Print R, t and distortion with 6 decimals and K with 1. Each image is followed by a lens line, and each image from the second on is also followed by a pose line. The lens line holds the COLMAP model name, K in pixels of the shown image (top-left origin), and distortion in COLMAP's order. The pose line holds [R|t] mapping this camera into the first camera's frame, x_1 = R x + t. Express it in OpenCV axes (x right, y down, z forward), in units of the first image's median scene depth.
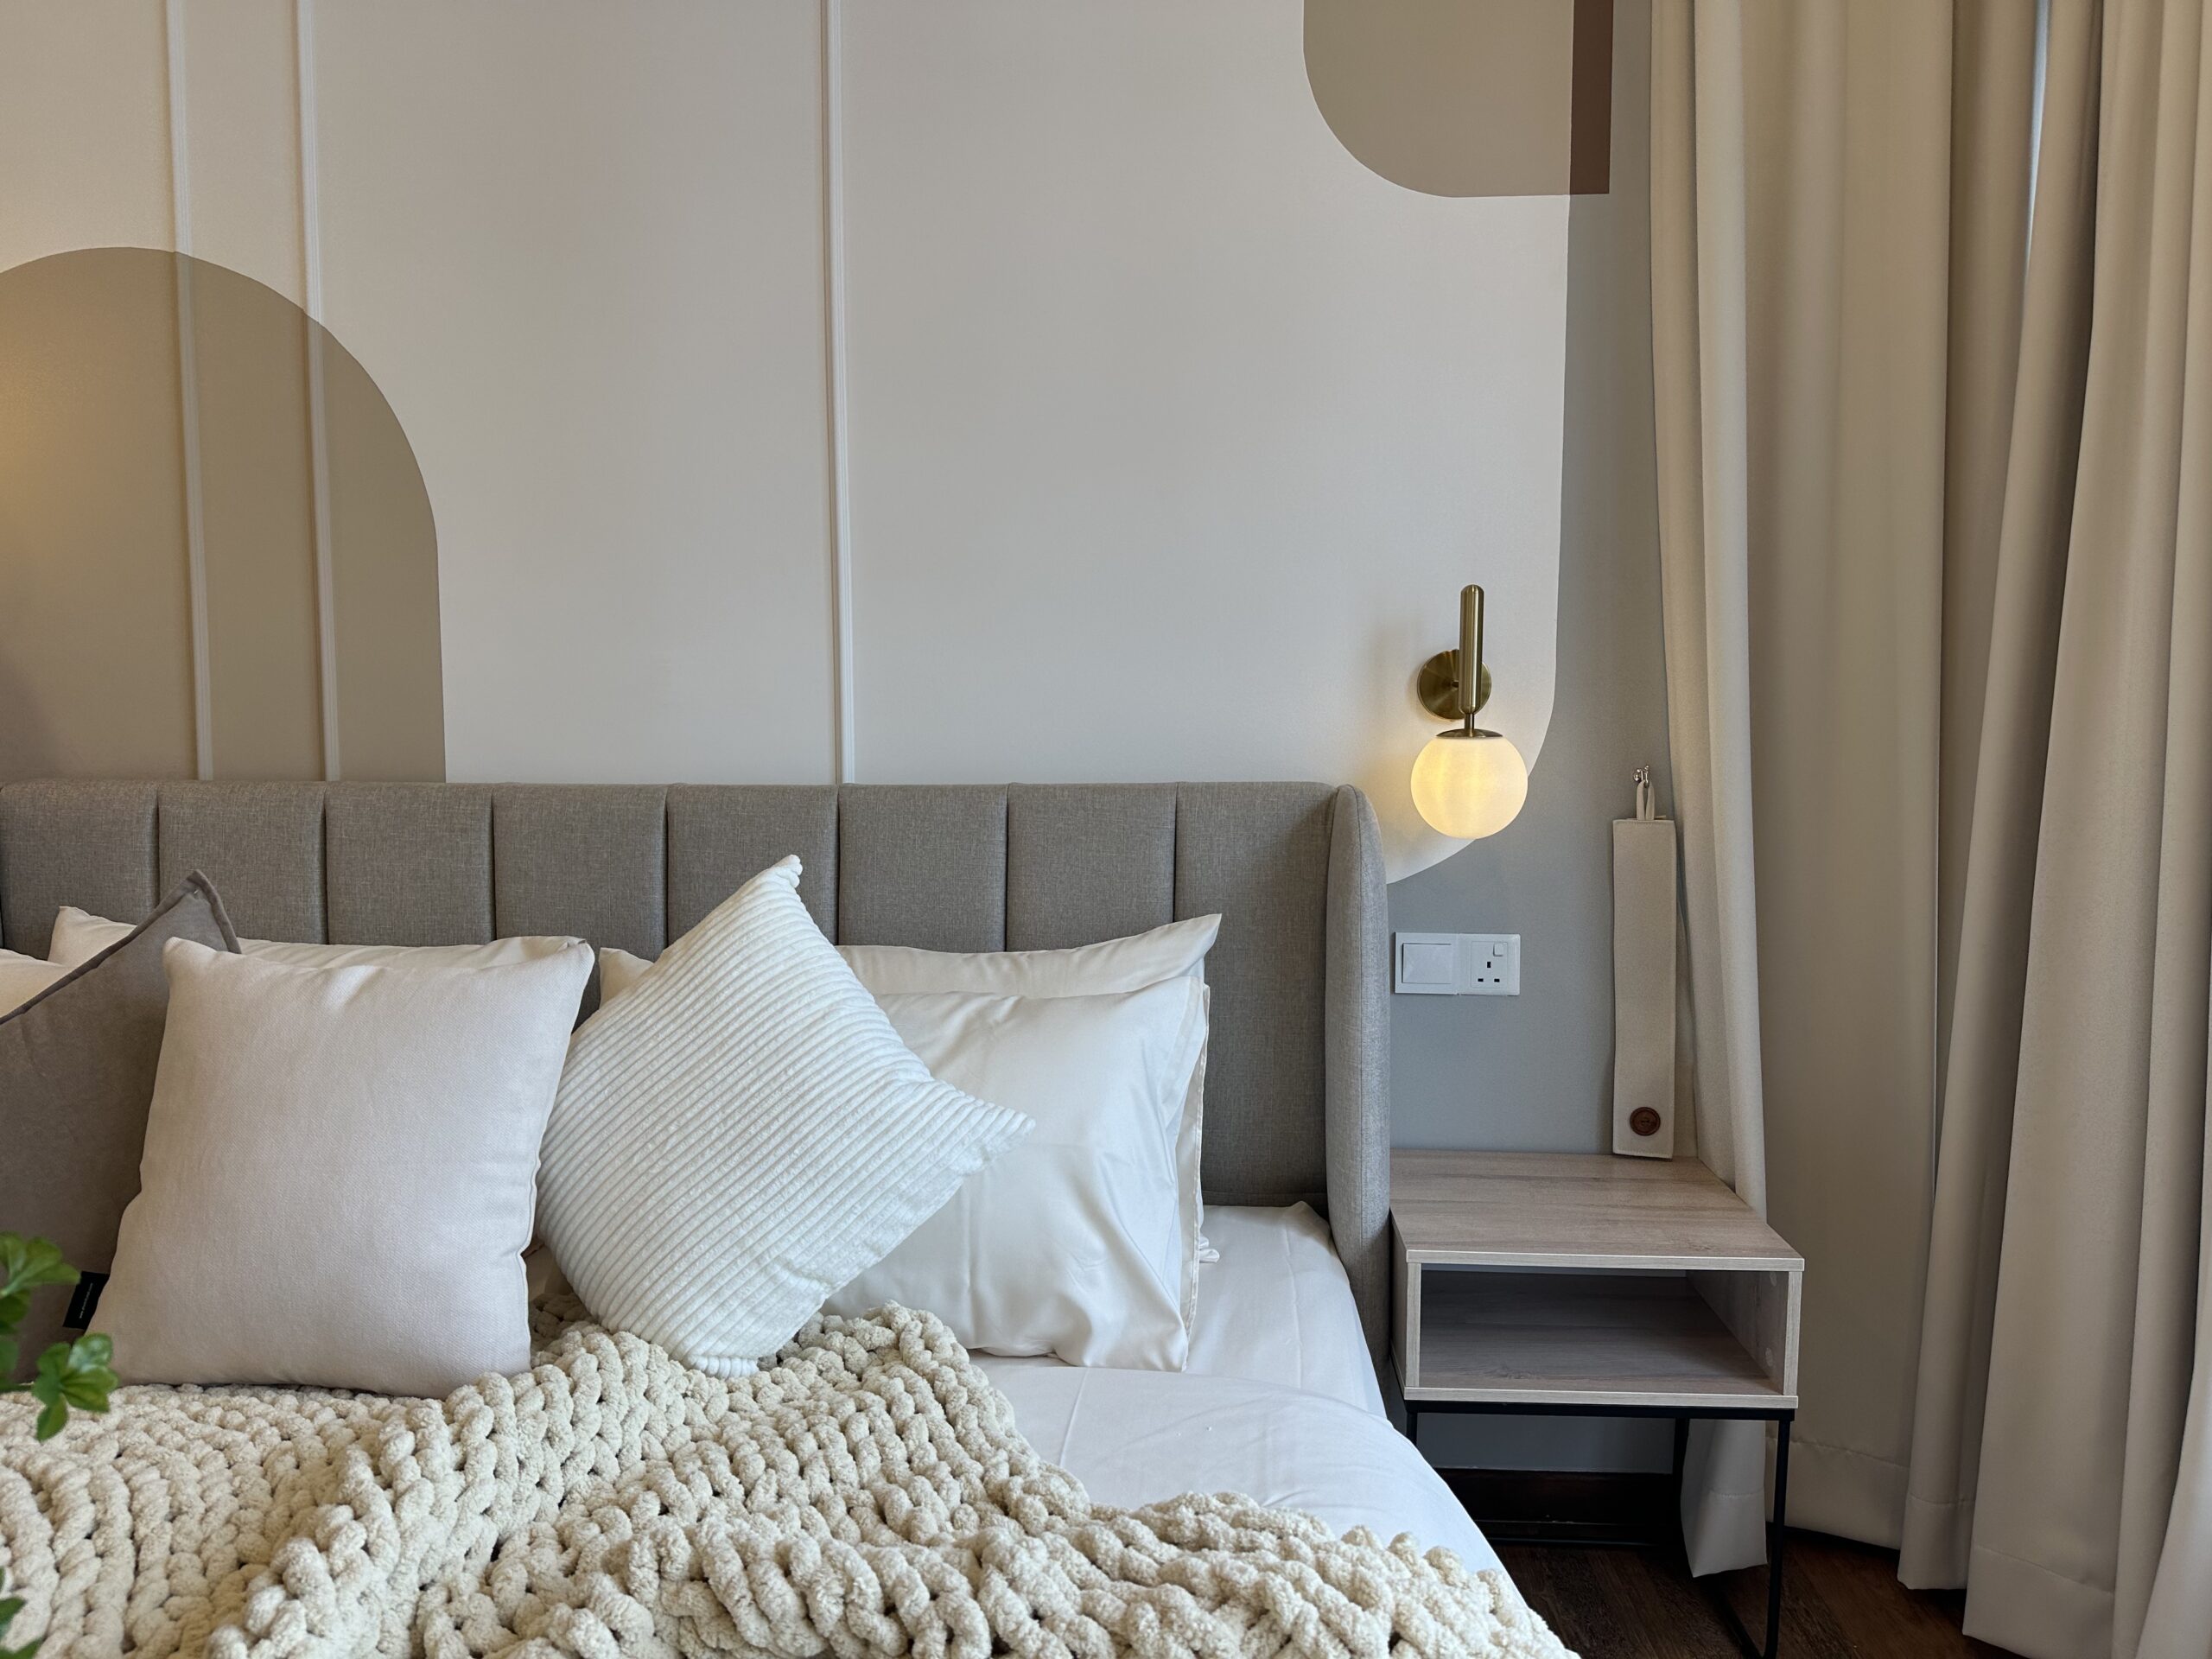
lens RADIAL K [[1555.8, 0, 1114.3], [0, 1555.8, 819.3], [0, 0, 1]] dist [0.071544, -0.094159]
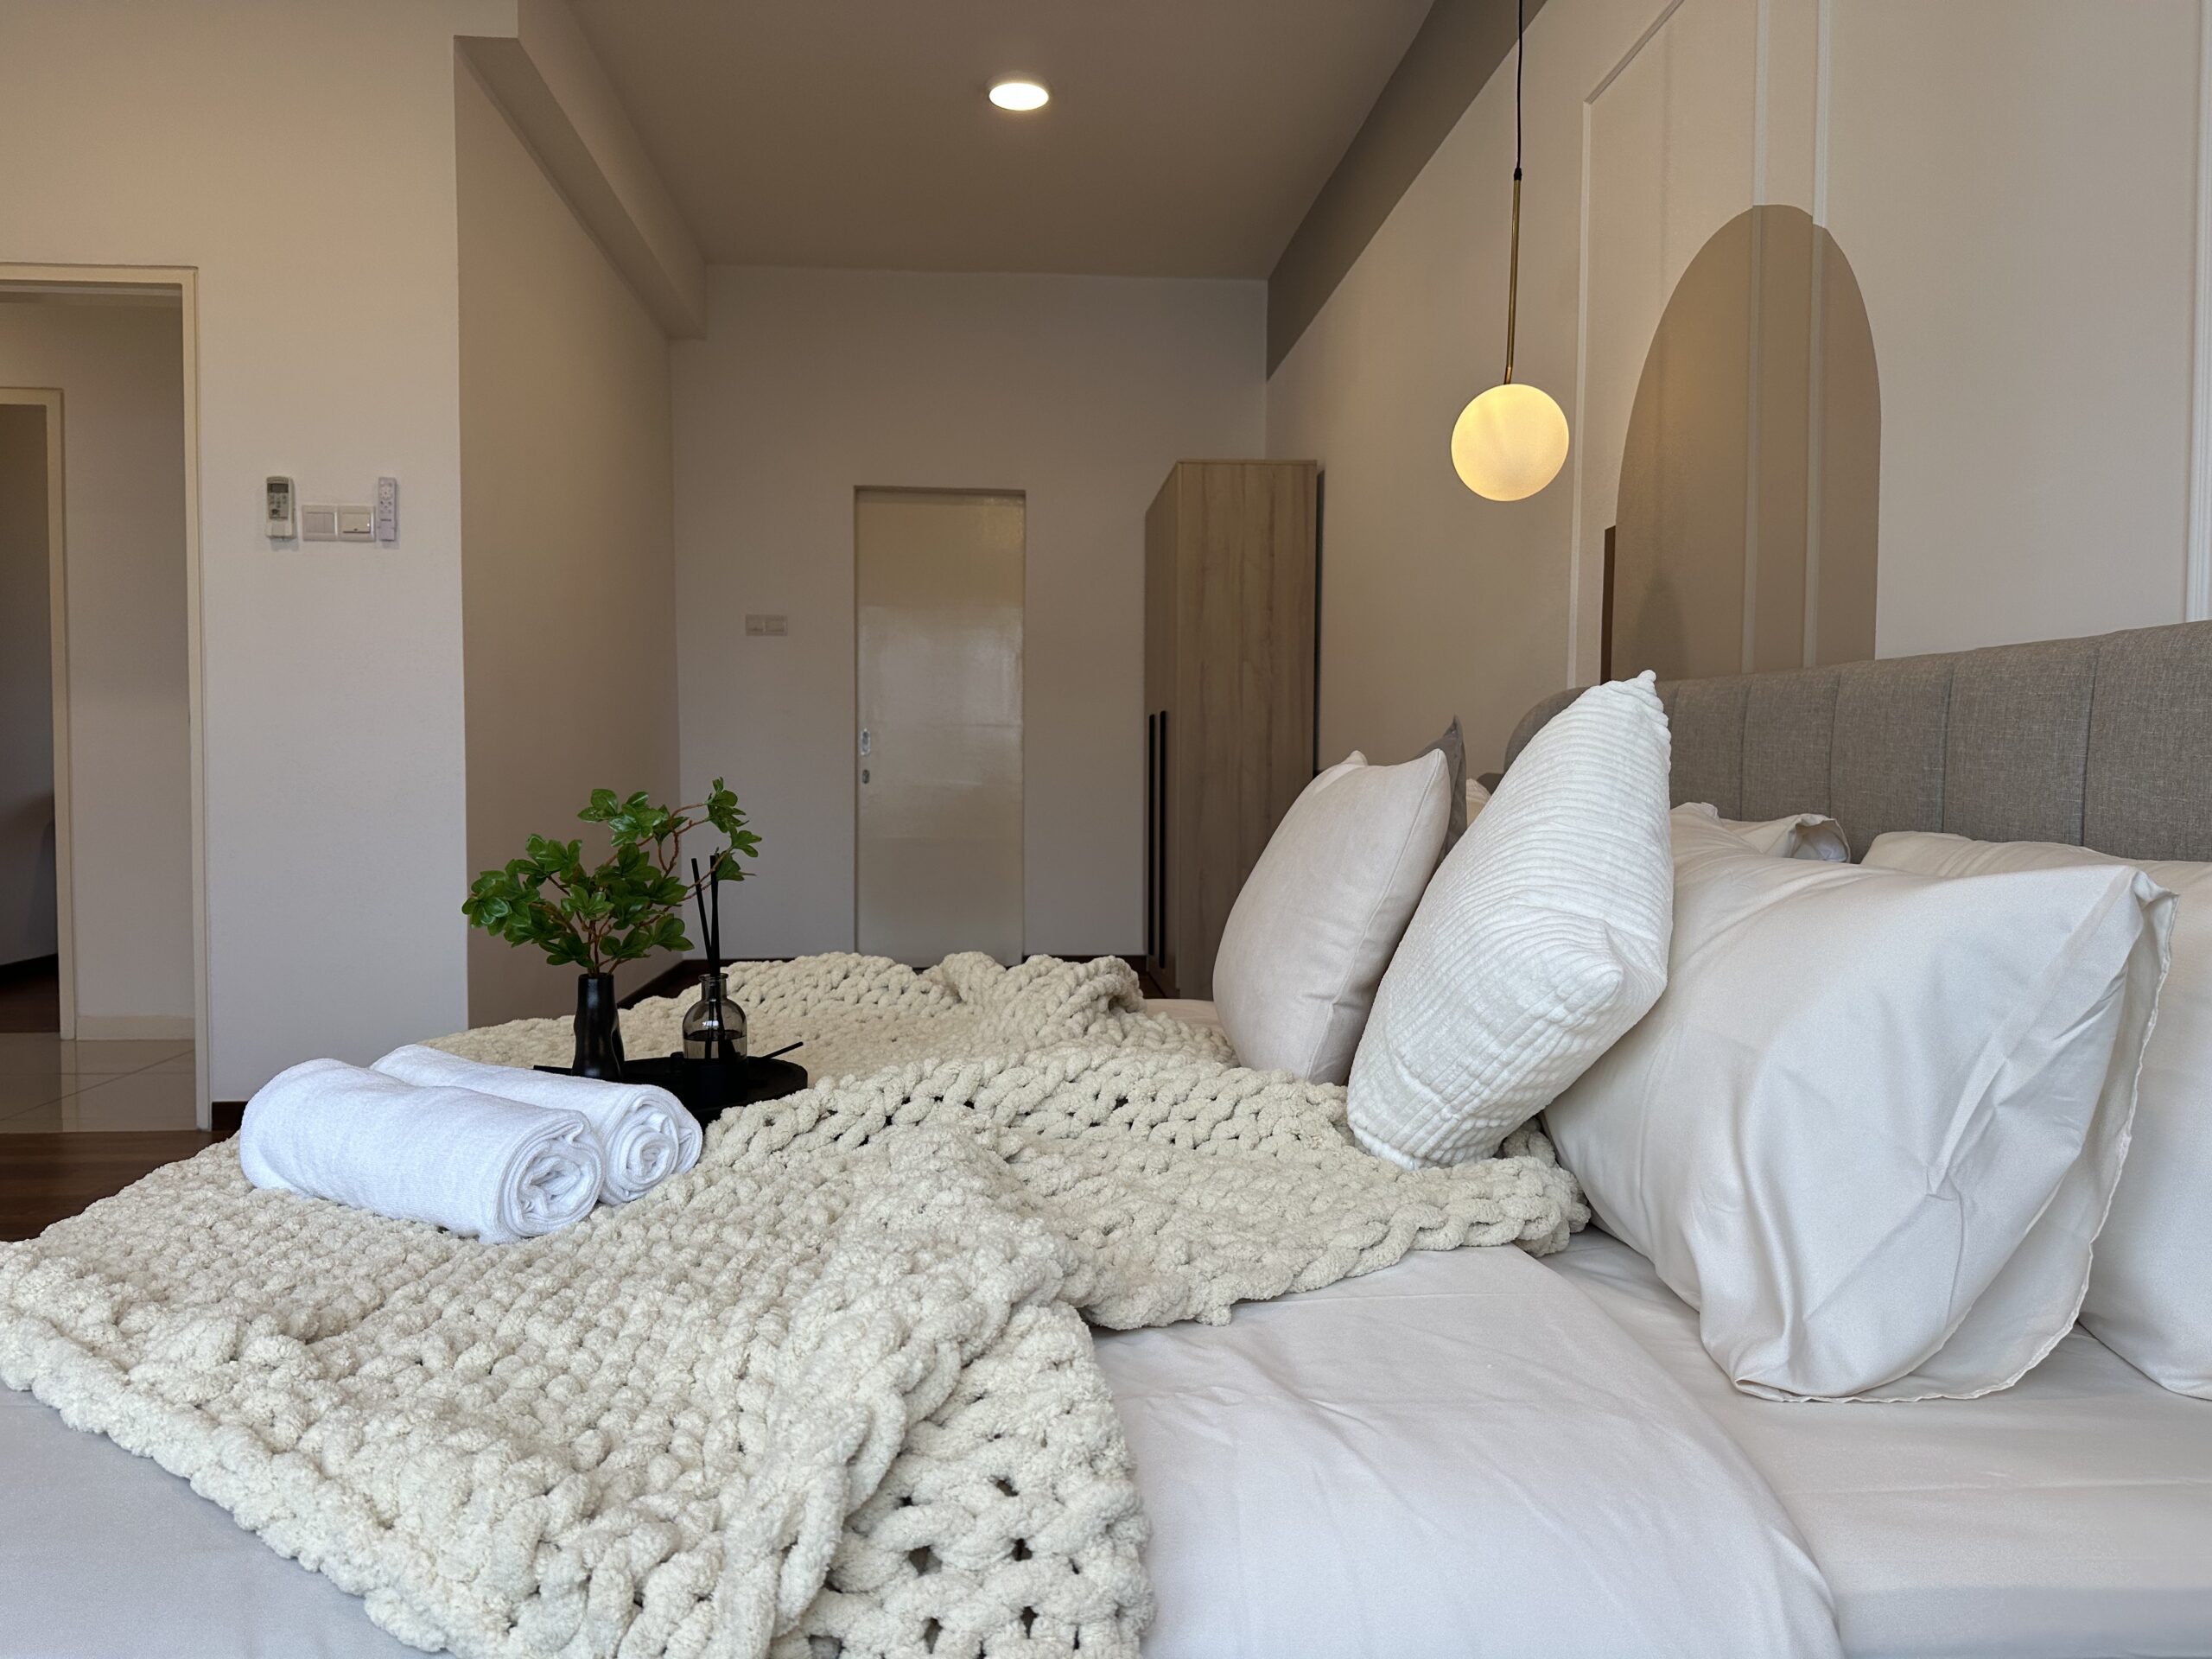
lens RADIAL K [[1548.9, 0, 1114.5], [0, 1548.9, 820.8], [0, 0, 1]] dist [0.089335, -0.124204]
pose [[0.132419, 0.040831, -0.990352, 0.508866], [-0.079413, 0.996376, 0.030461, 0.083687], [0.988007, 0.074613, 0.135182, 0.475210]]
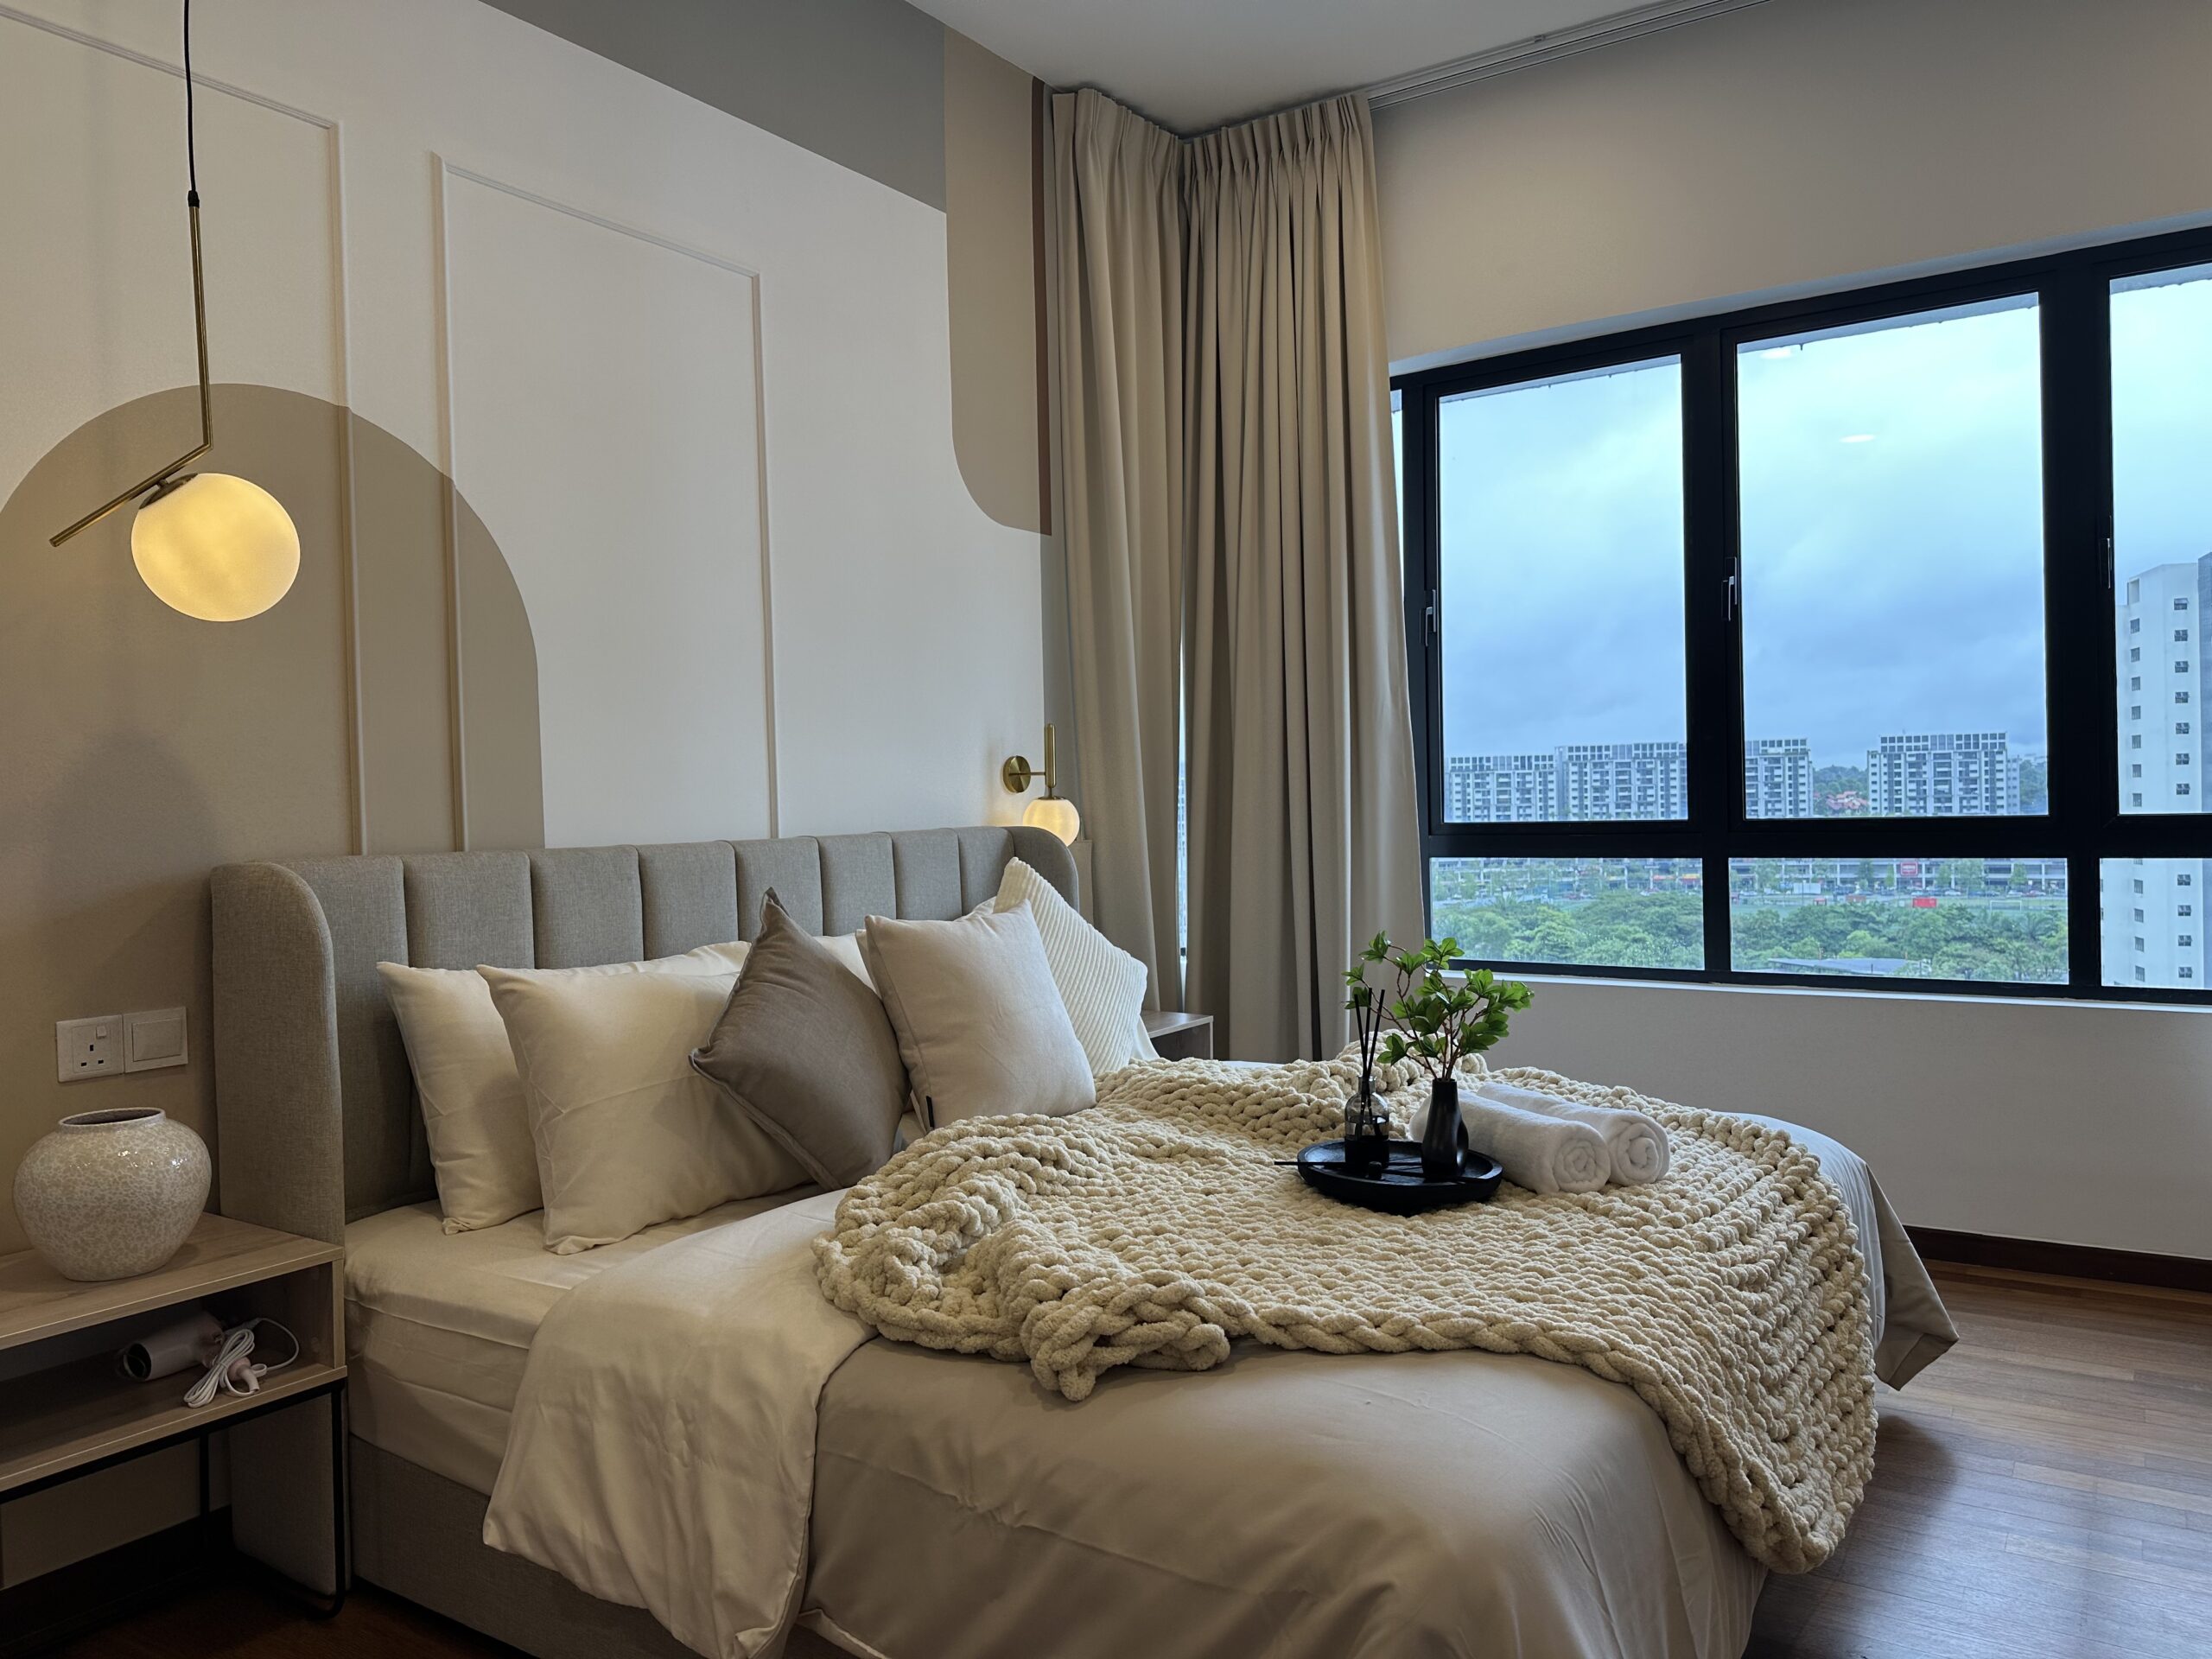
lens RADIAL K [[1555.8, 0, 1114.3], [0, 1555.8, 819.3], [0, 0, 1]] dist [0.071544, -0.094159]
pose [[0.513206, -0.025189, 0.857896, -1.438708], [0.086817, 0.995966, -0.022692, 0.025037], [-0.853863, 0.086125, 0.513323, -0.075070]]
